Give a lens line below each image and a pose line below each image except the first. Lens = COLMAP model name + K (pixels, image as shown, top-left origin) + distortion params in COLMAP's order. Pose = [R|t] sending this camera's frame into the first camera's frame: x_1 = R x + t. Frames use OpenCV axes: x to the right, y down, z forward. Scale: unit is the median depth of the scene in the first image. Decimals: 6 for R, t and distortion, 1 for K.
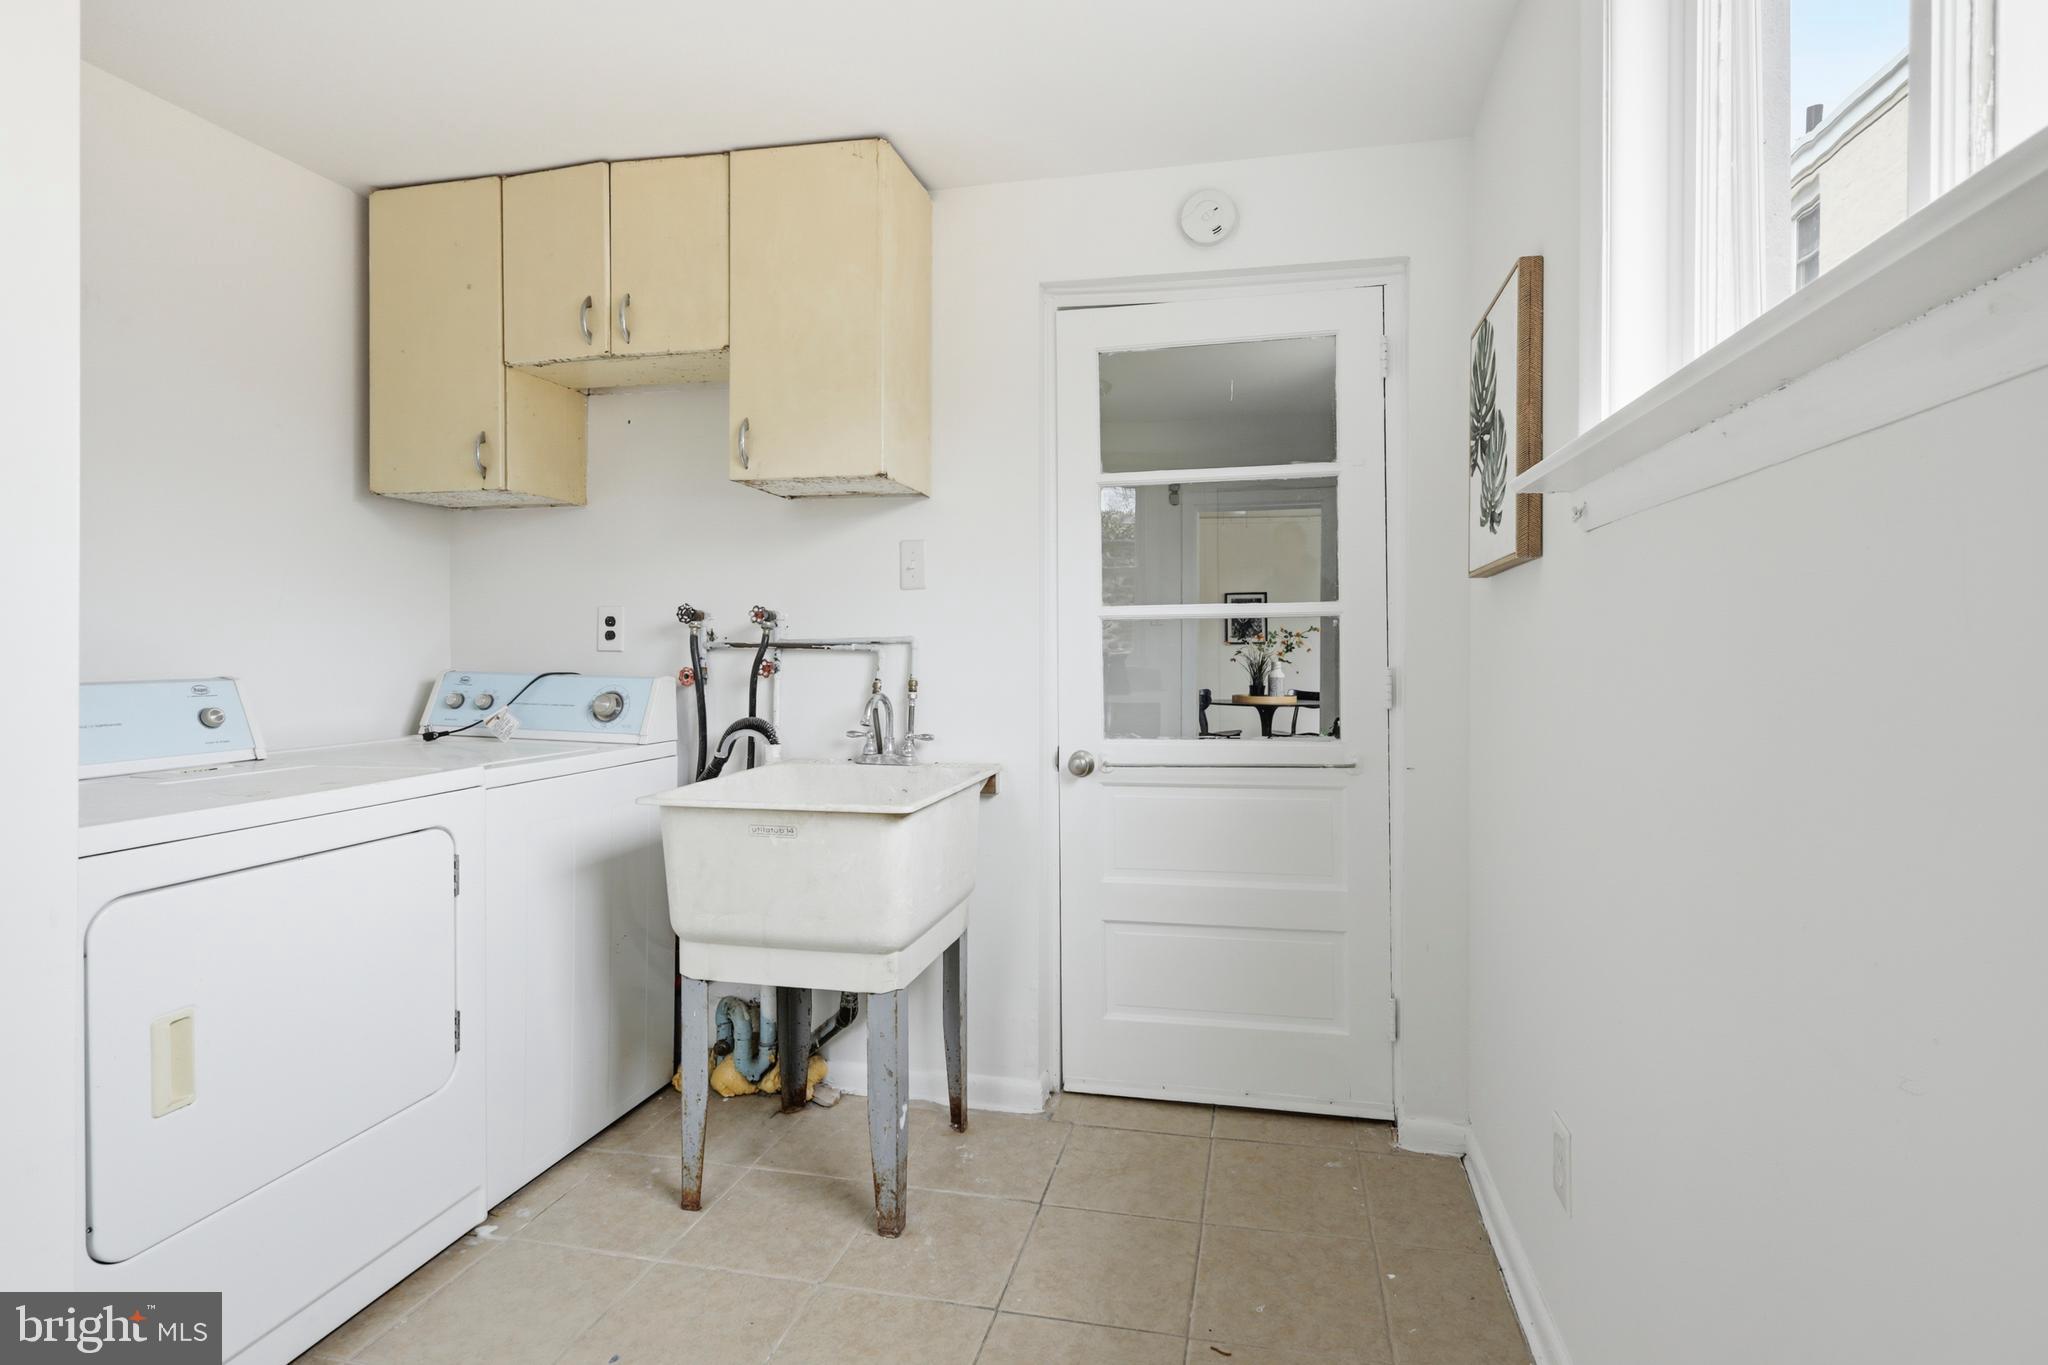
lens RADIAL K [[1091.0, 0, 1024.4], [0, 1091.0, 666.5], [0, 0, 1]] dist [-0.001657, 0.000188]
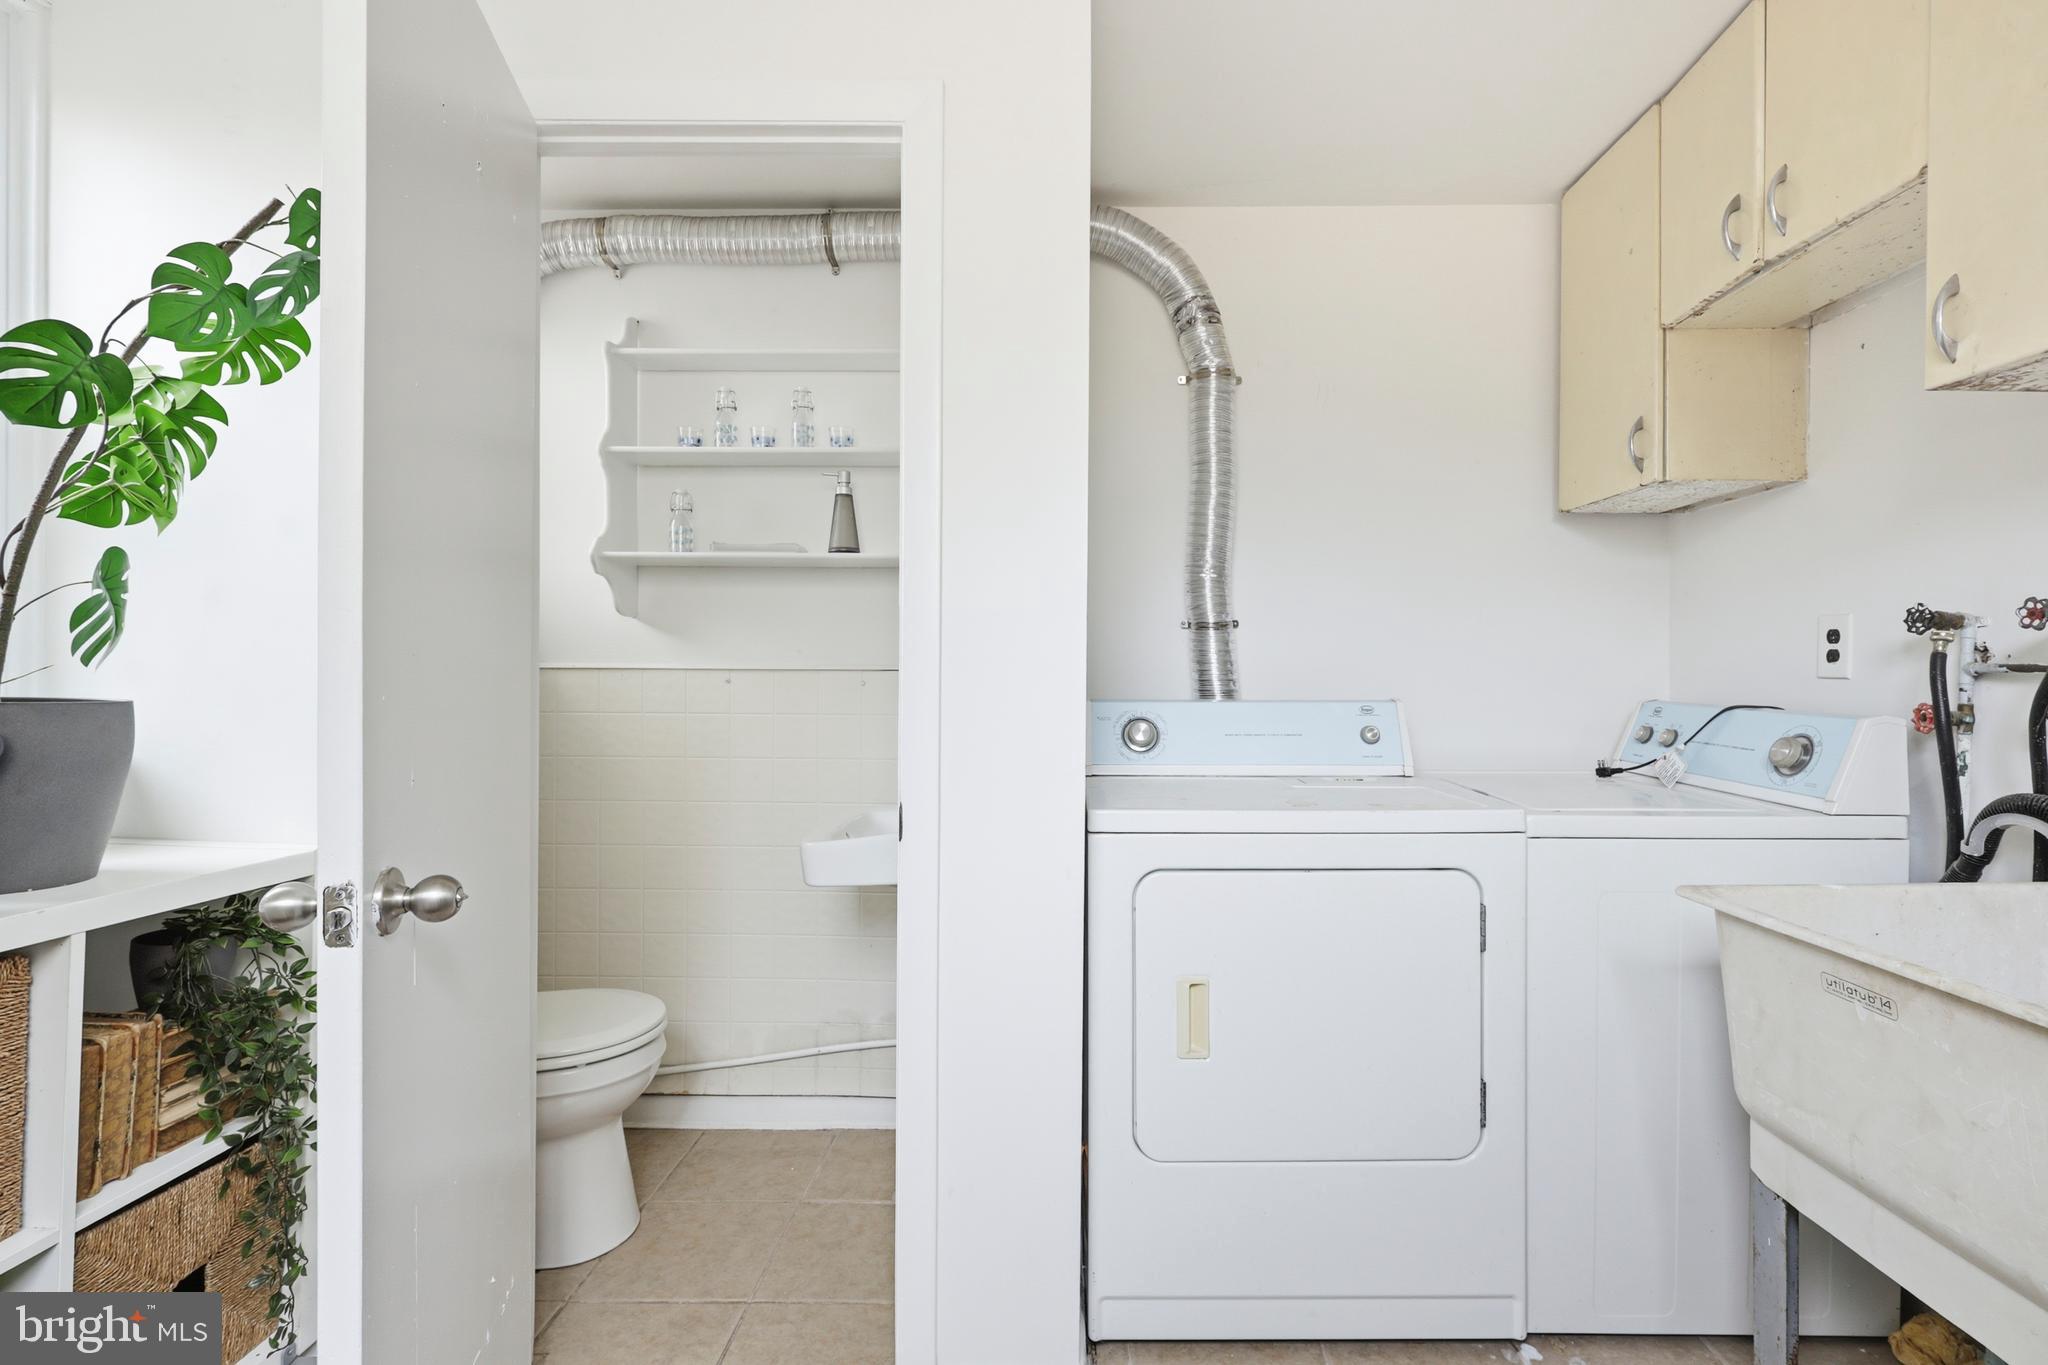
lens RADIAL K [[962.9, 0, 1028.0], [0, 962.9, 686.1], [0, 0, 1]] dist [0.006052, -0.000020]
pose [[0.209750, 0.011787, -0.977684, 0.132518], [-0.018738, 0.999792, 0.008034, -0.004111], [0.977575, 0.016635, 0.209928, 0.371029]]
